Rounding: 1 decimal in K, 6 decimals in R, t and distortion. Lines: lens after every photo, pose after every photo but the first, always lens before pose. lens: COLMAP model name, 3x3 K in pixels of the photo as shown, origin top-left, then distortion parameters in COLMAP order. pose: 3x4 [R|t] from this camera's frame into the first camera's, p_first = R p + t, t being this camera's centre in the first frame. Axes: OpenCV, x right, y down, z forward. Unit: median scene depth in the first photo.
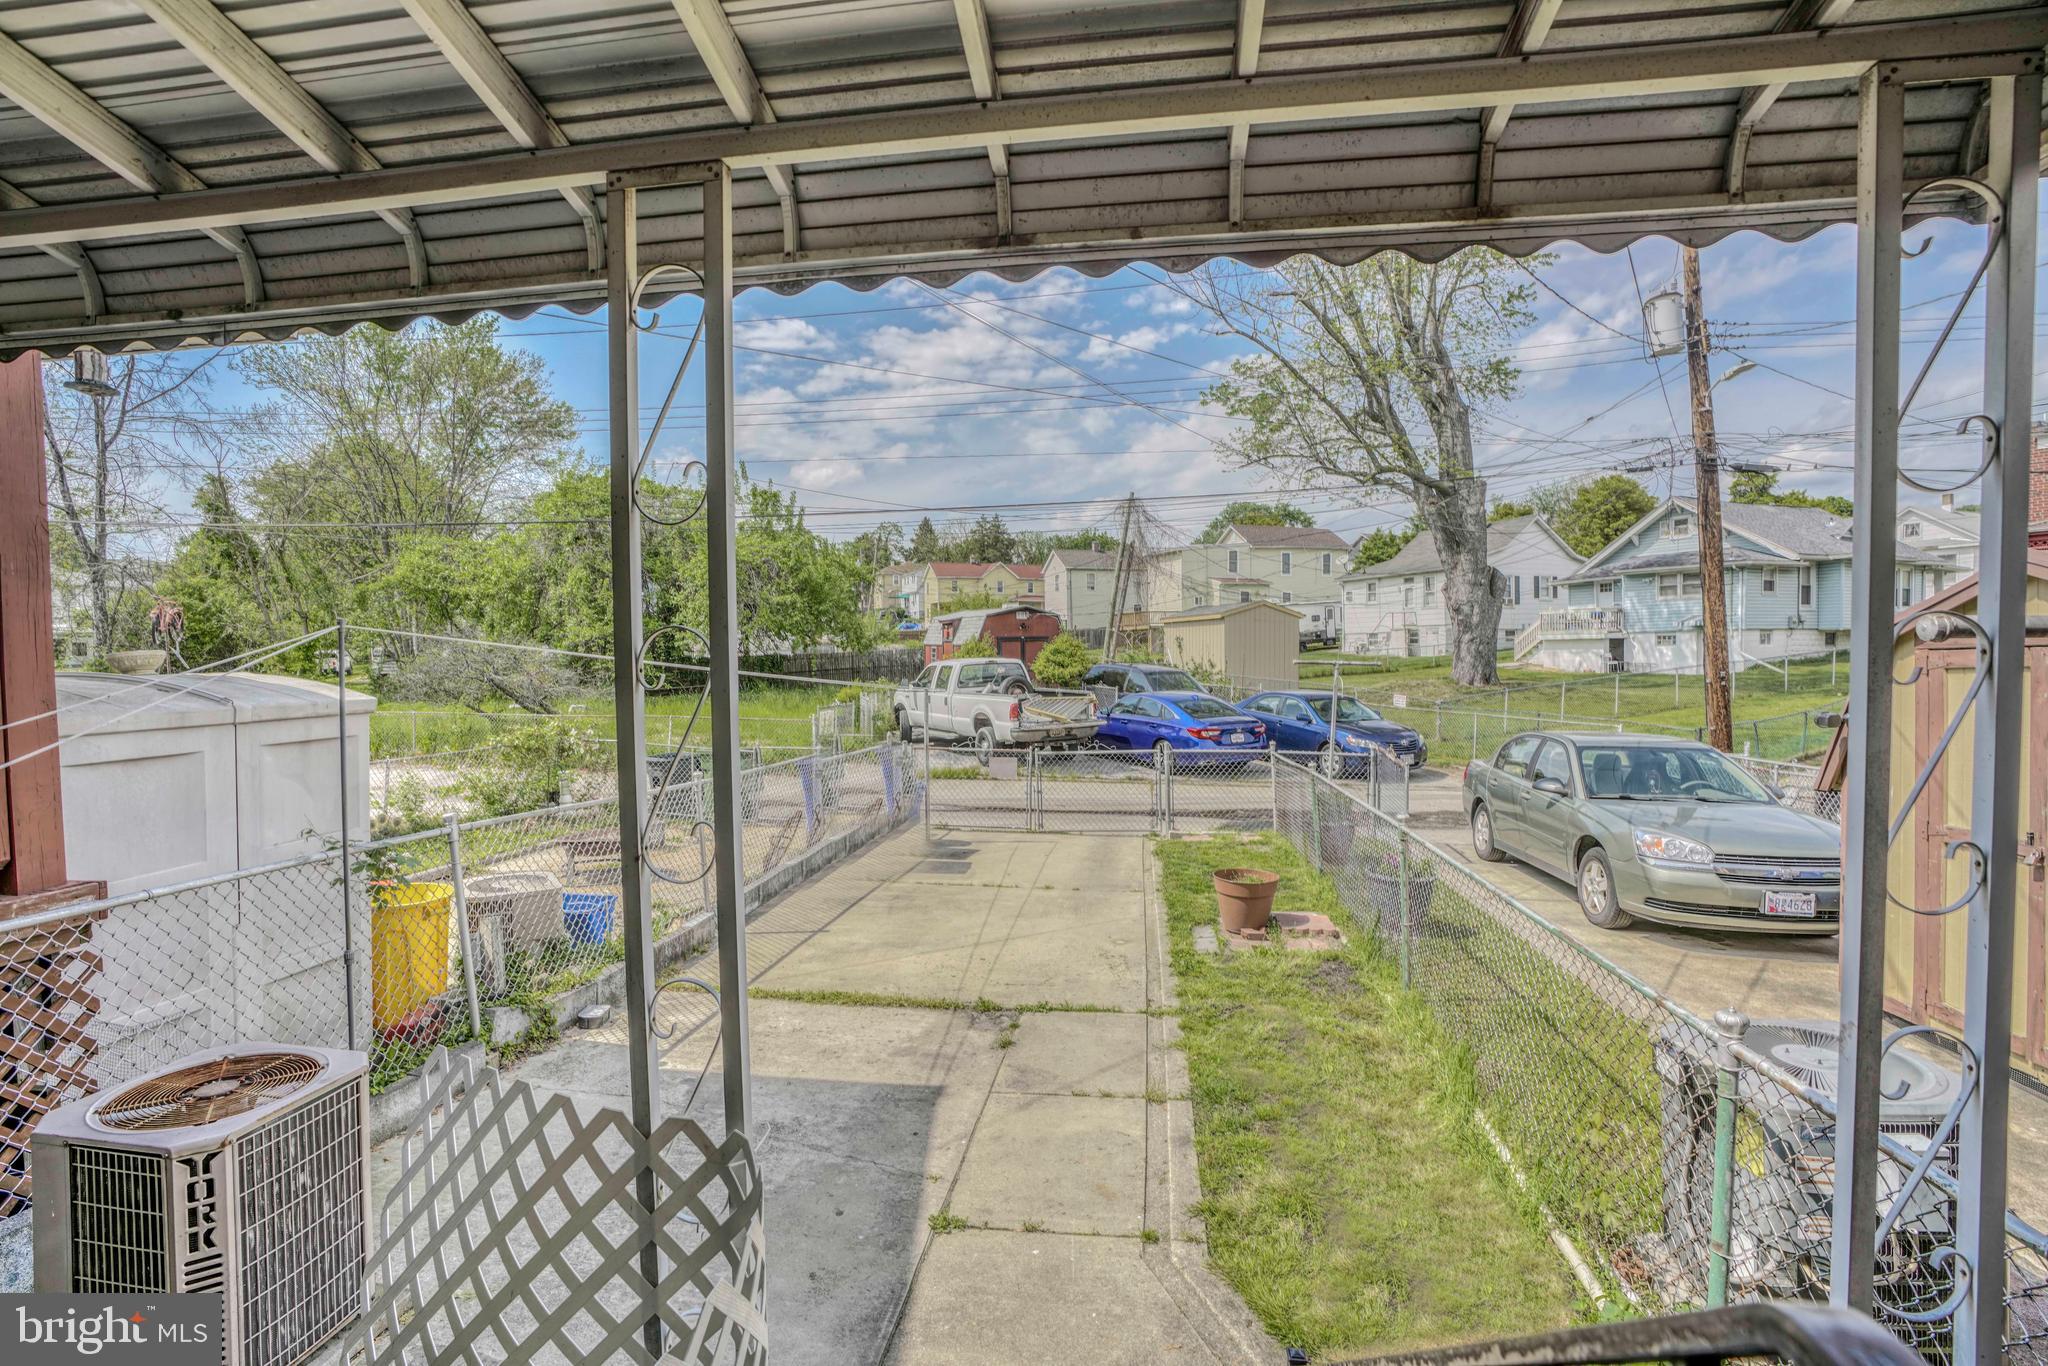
lens RADIAL K [[967.6, 0, 1013.3], [0, 967.6, 652.1], [0, 0, 1]] dist [-0.074956, 0.031108]
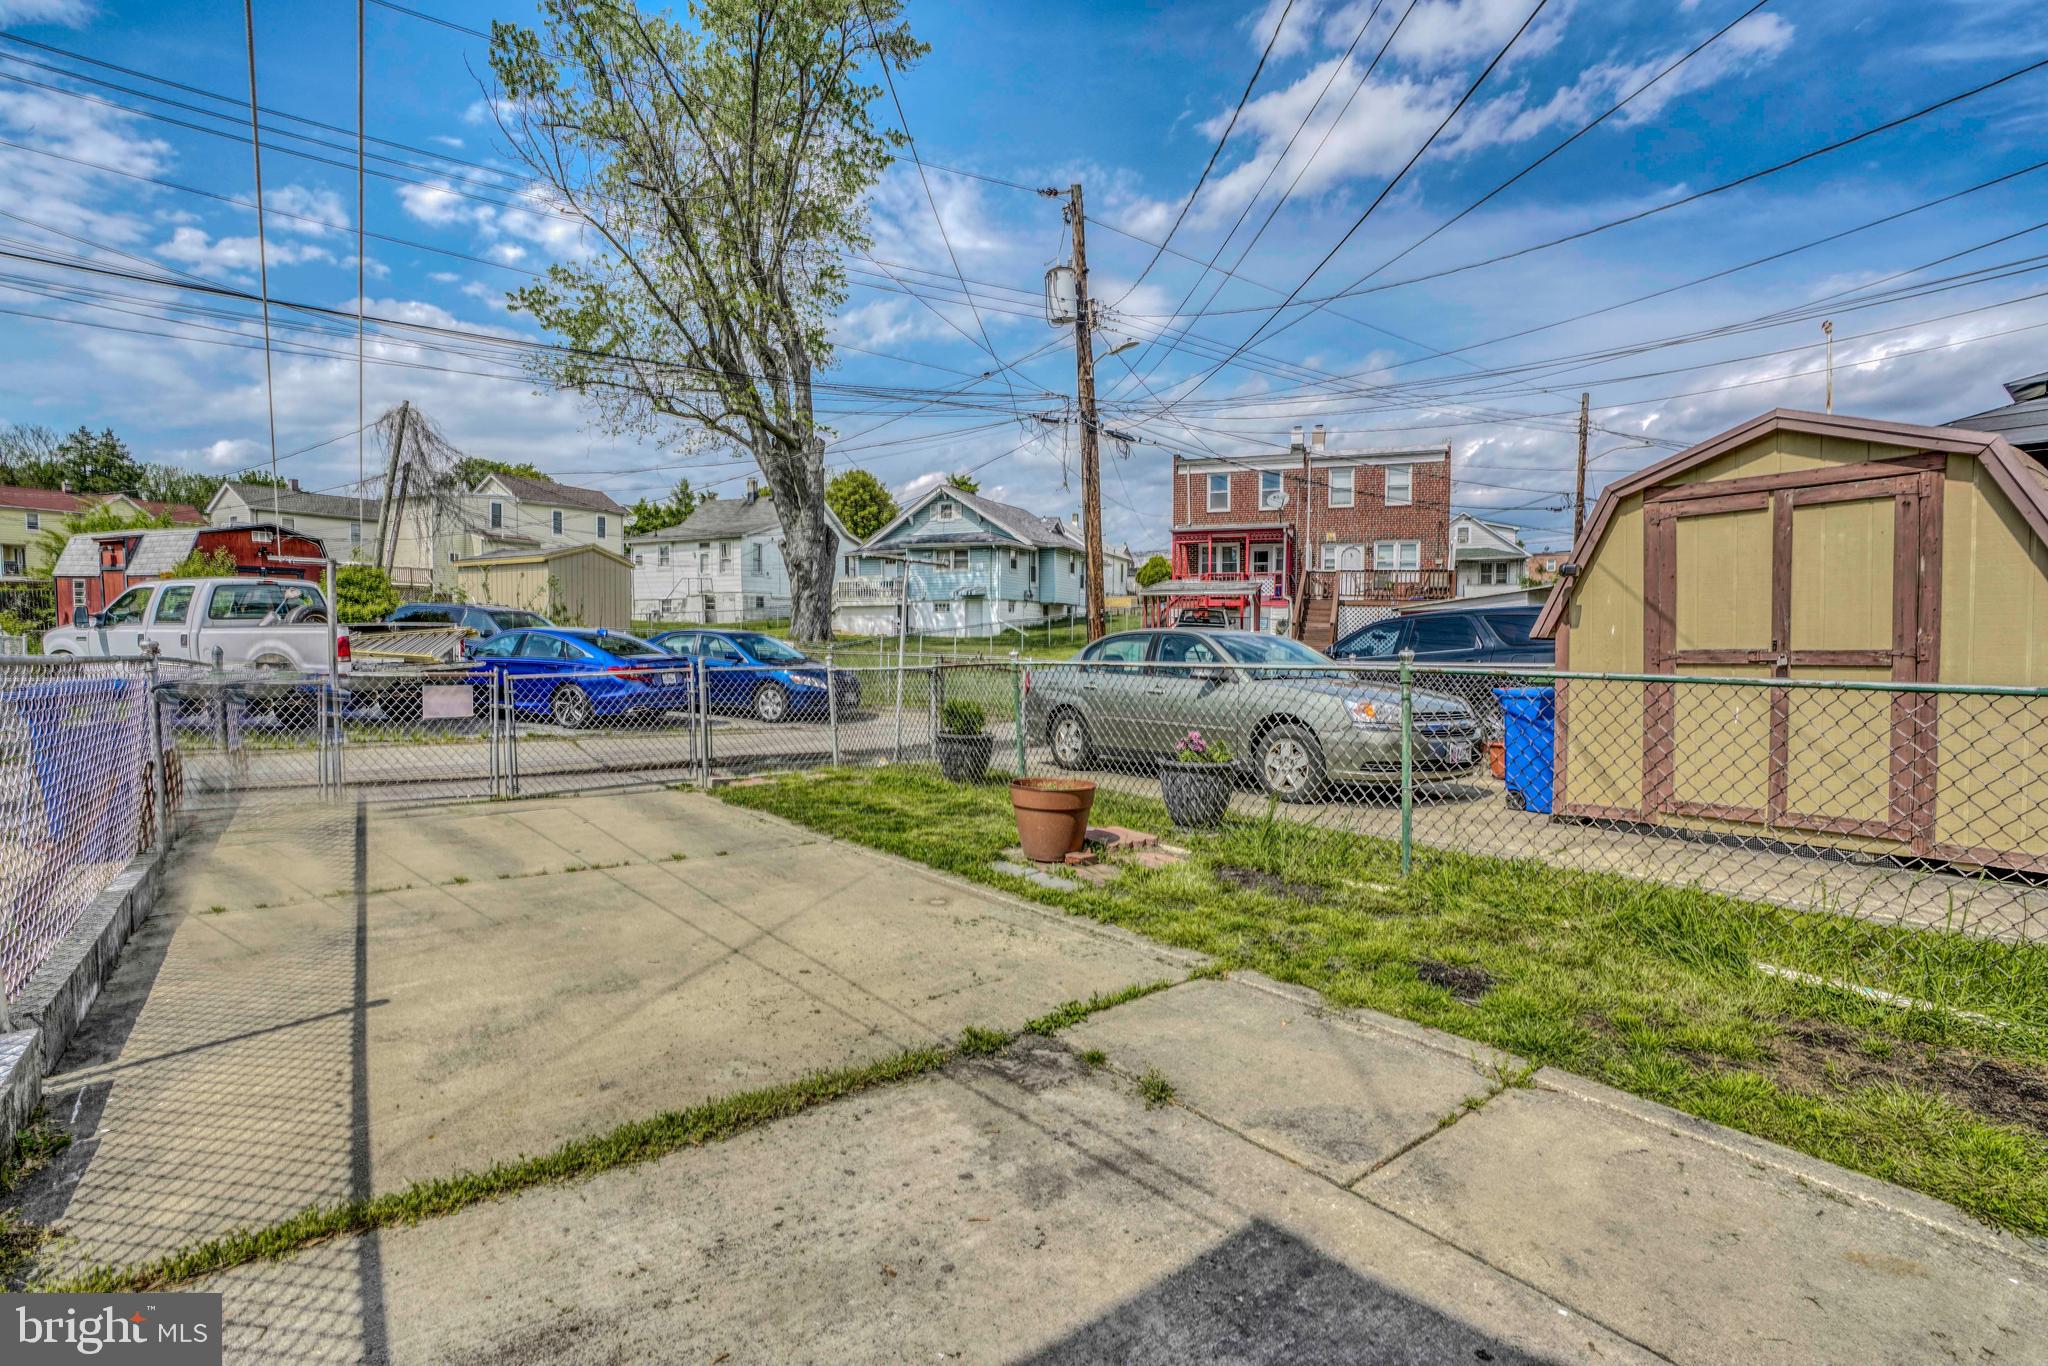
lens RADIAL K [[960.0, 0, 1012.4], [0, 960.0, 663.0], [0, 0, 1]] dist [-0.070688, 0.027191]
pose [[0.712162, -0.010272, 0.701940, -0.075835], [-0.008215, 0.999703, 0.022963, 0.032691], [-0.701967, -0.022120, 0.711866, 0.131921]]
